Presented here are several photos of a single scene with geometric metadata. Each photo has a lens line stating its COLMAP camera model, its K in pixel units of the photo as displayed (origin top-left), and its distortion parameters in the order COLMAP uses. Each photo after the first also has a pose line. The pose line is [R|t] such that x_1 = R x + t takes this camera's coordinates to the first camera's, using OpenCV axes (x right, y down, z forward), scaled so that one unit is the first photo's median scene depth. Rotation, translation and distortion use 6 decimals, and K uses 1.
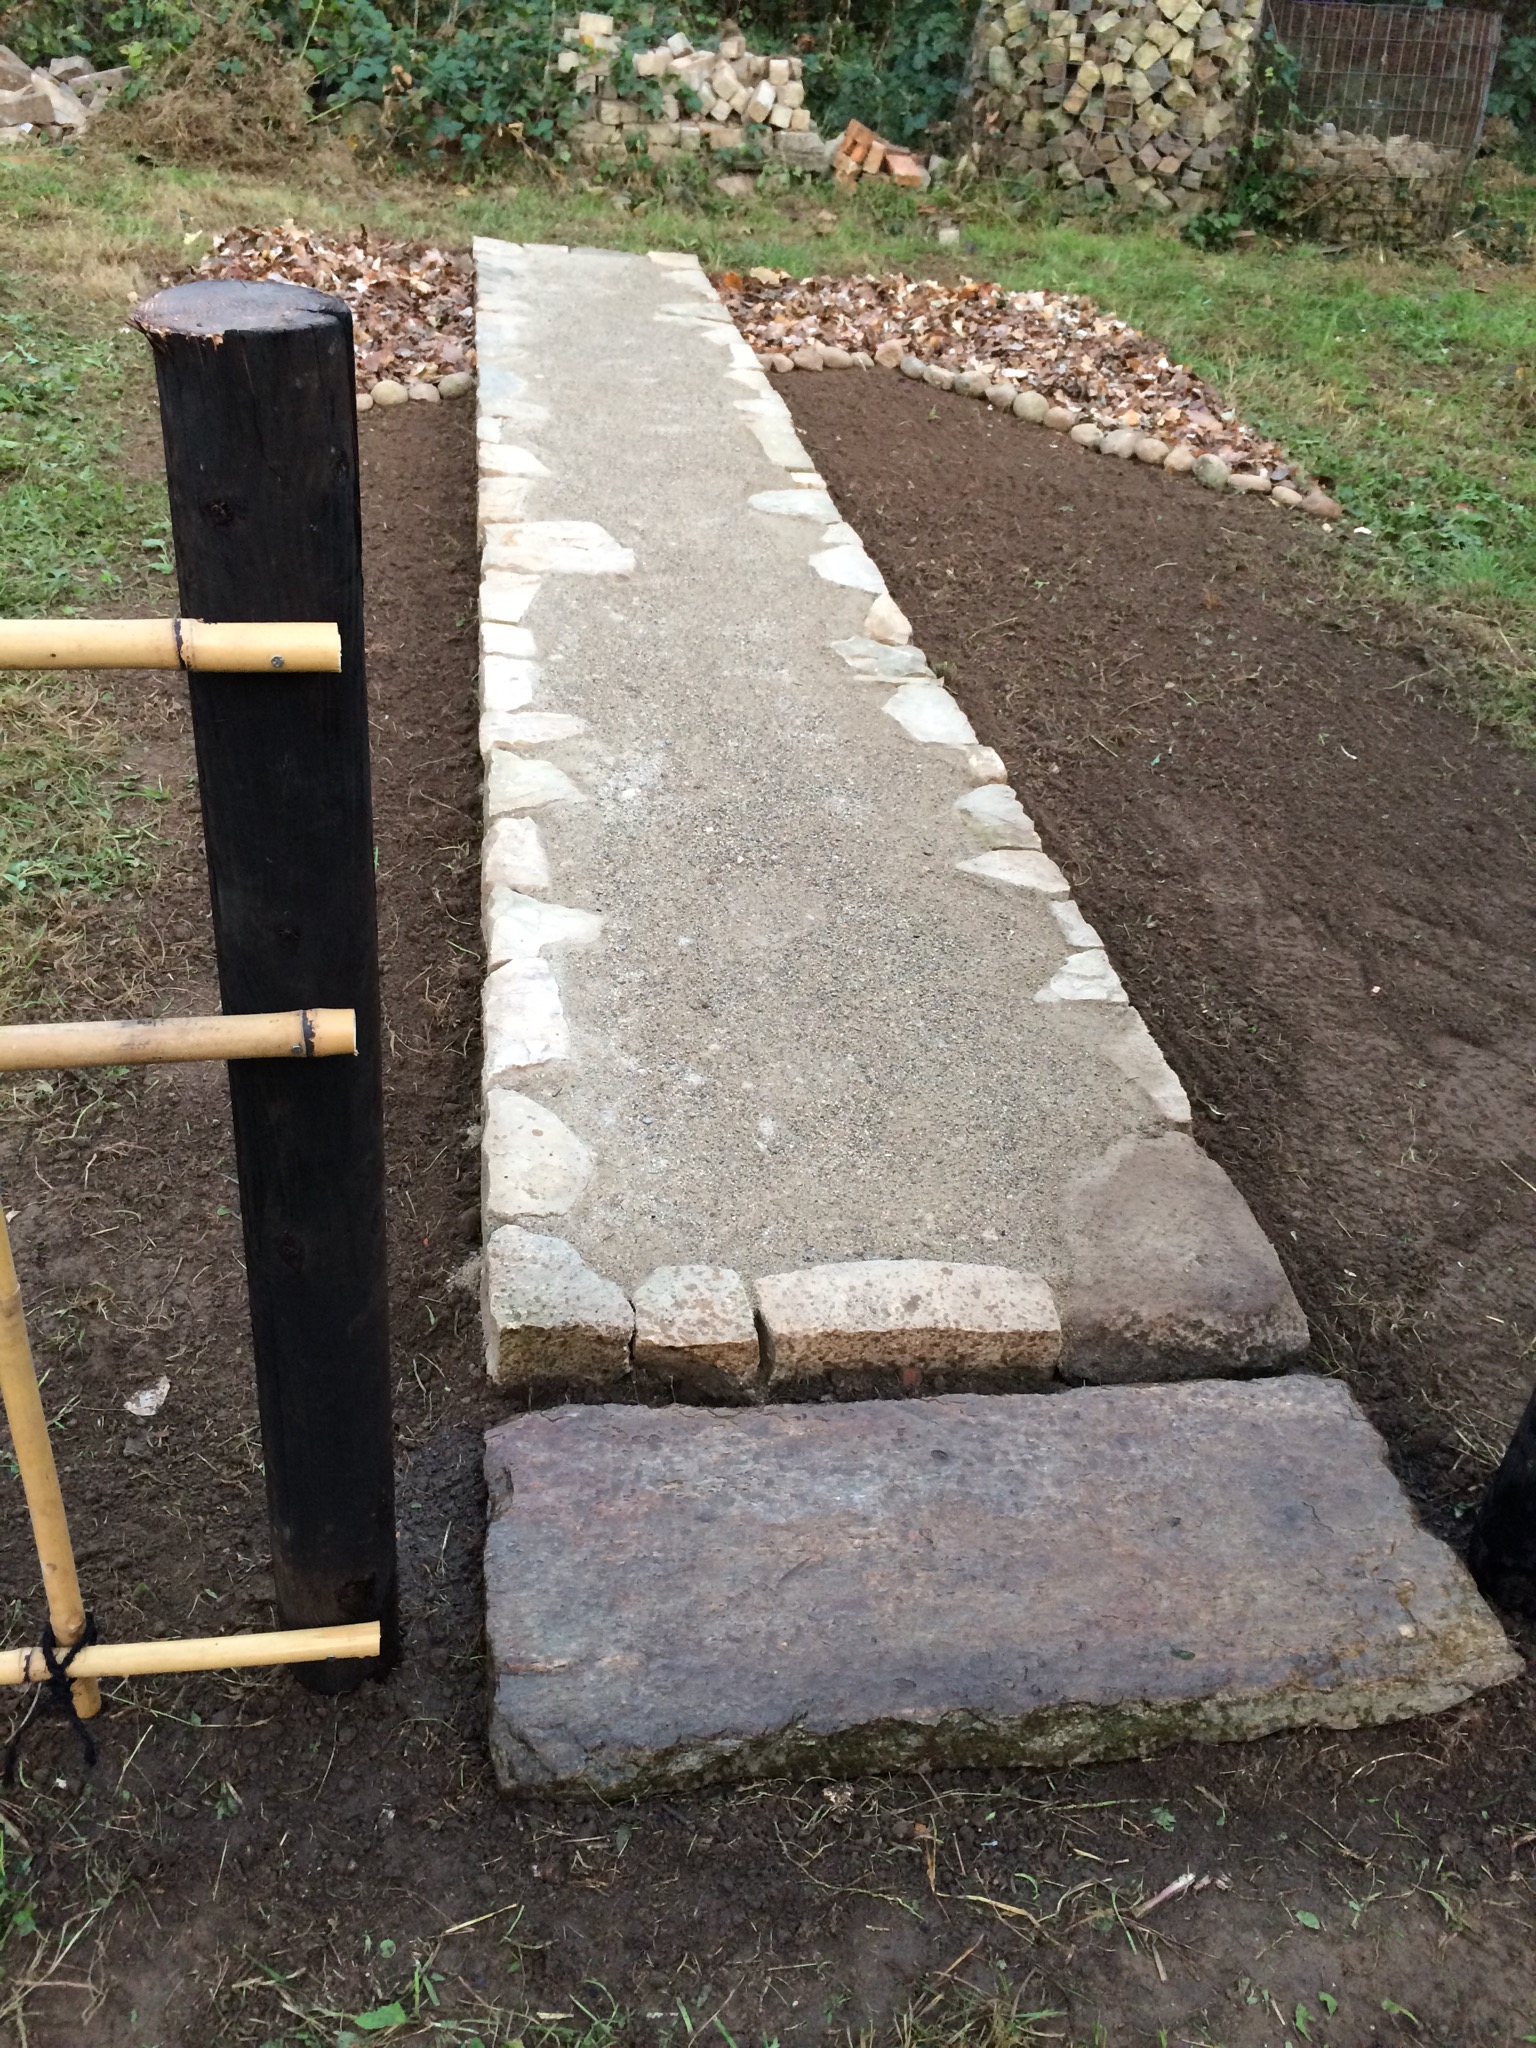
lens RADIAL K [[1779.2, 0, 768.0], [0, 1779.2, 1024.0], [0, 0, 1]] dist [0.095563, -0.139789]
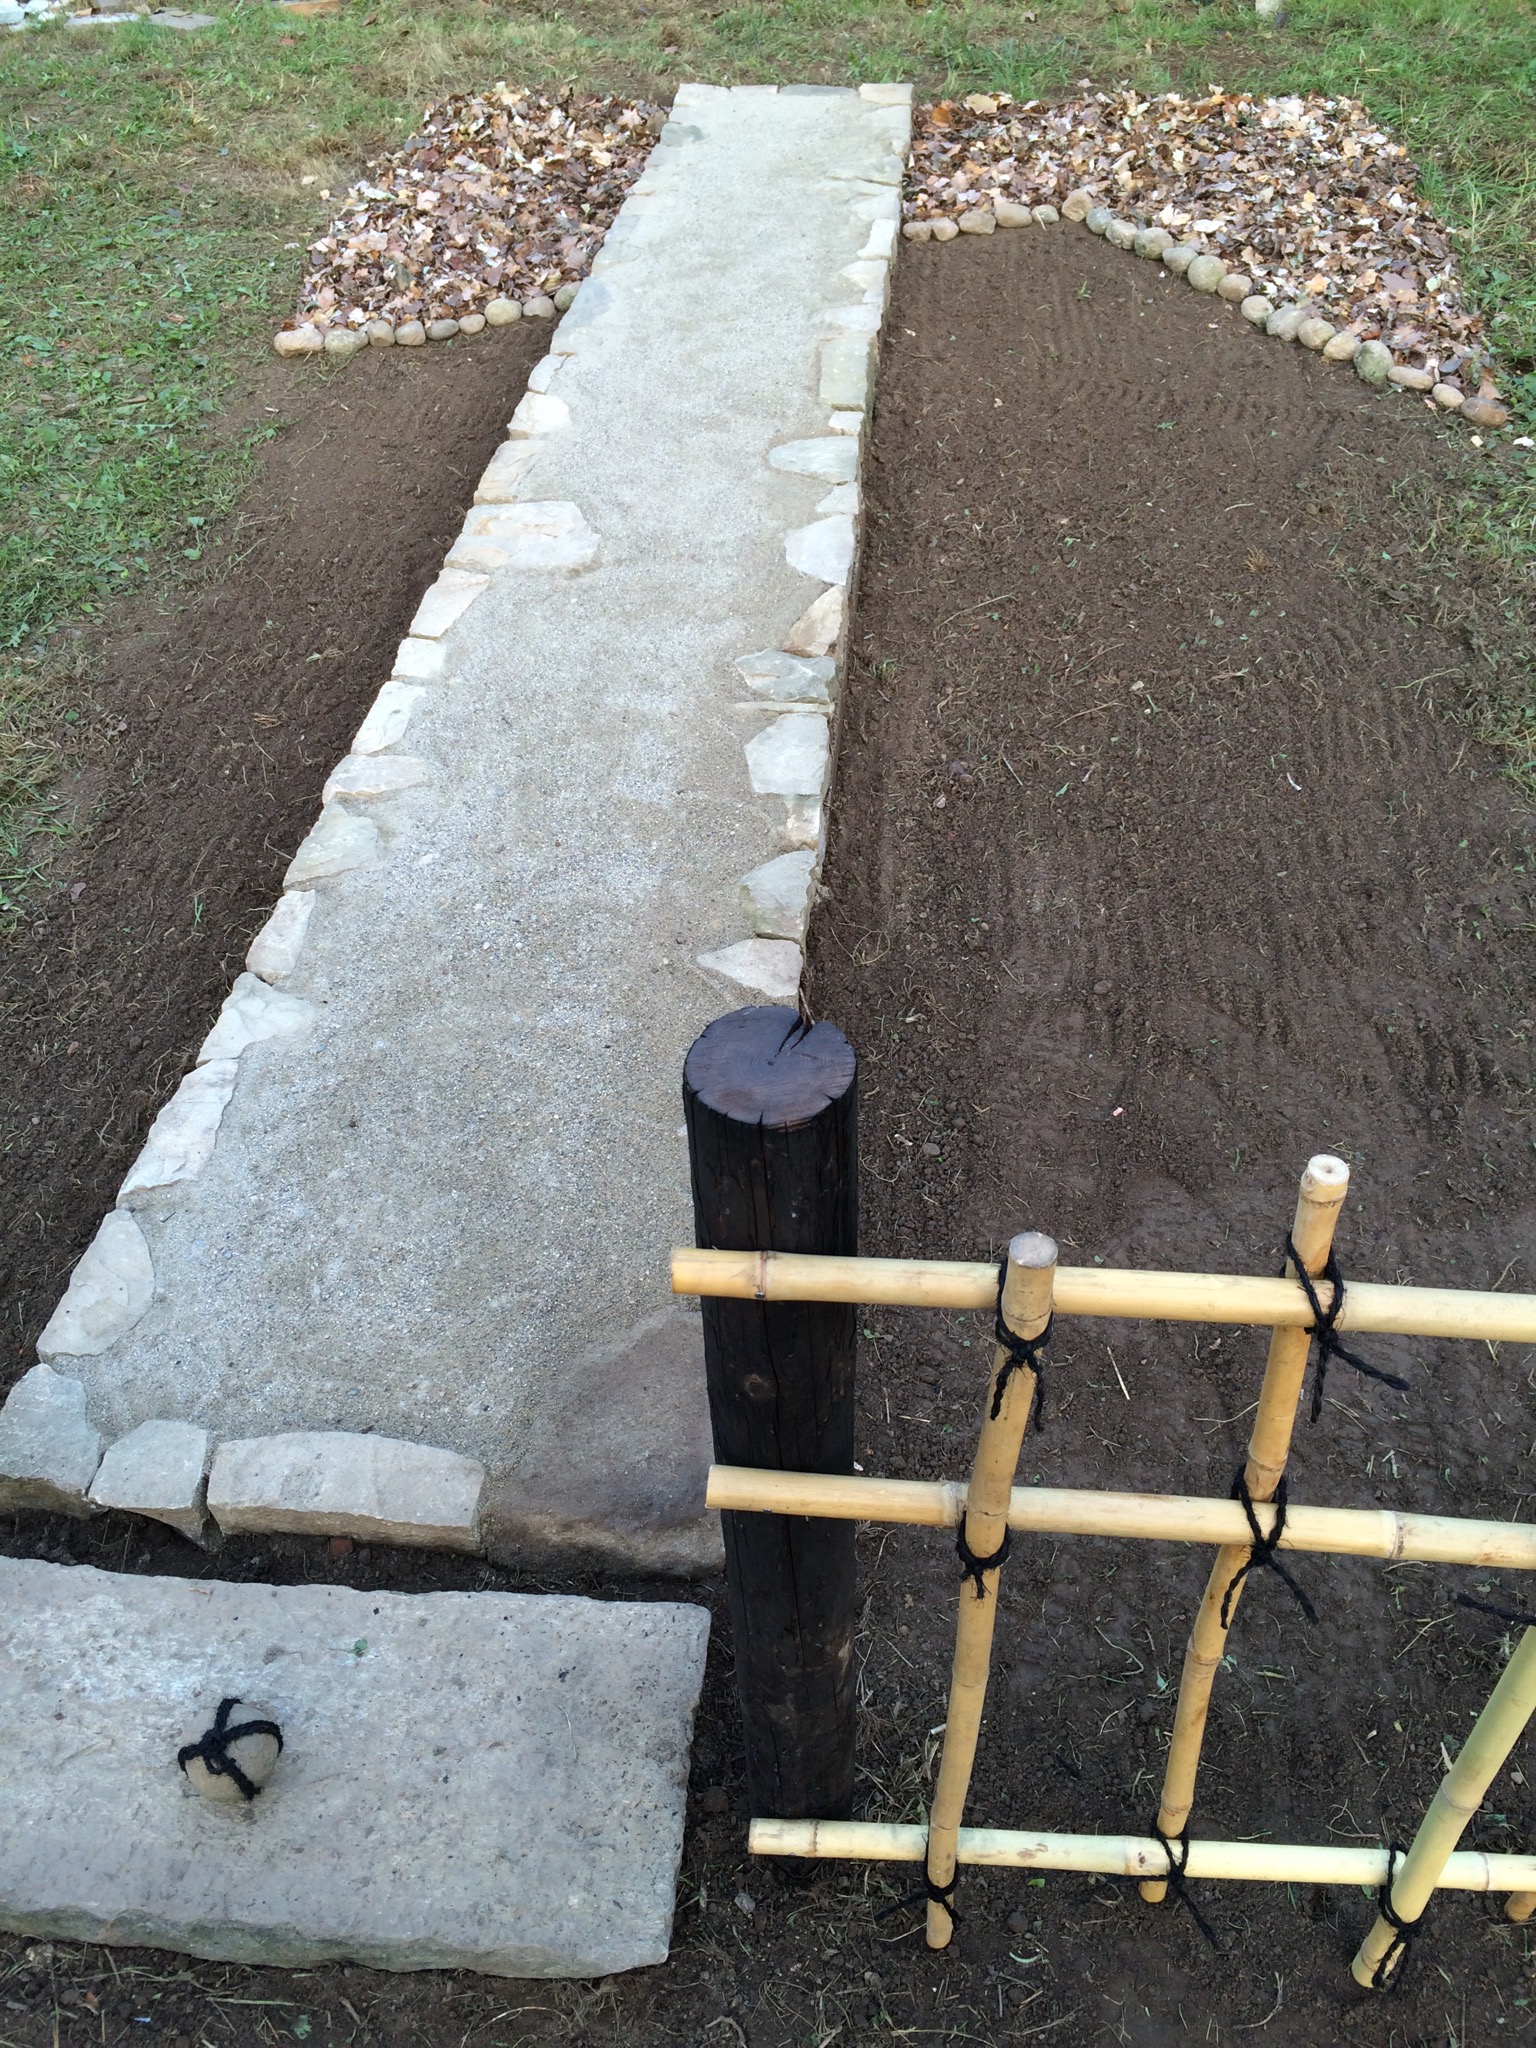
lens RADIAL K [[1779.2, 0, 768.0], [0, 1779.2, 1024.0], [0, 0, 1]] dist [0.095563, -0.139789]
pose [[0.956241, 0.082103, -0.280823, 0.239593], [-0.036123, 0.985606, 0.165153, -0.122766], [0.290340, -0.147782, 0.945443, 0.025093]]
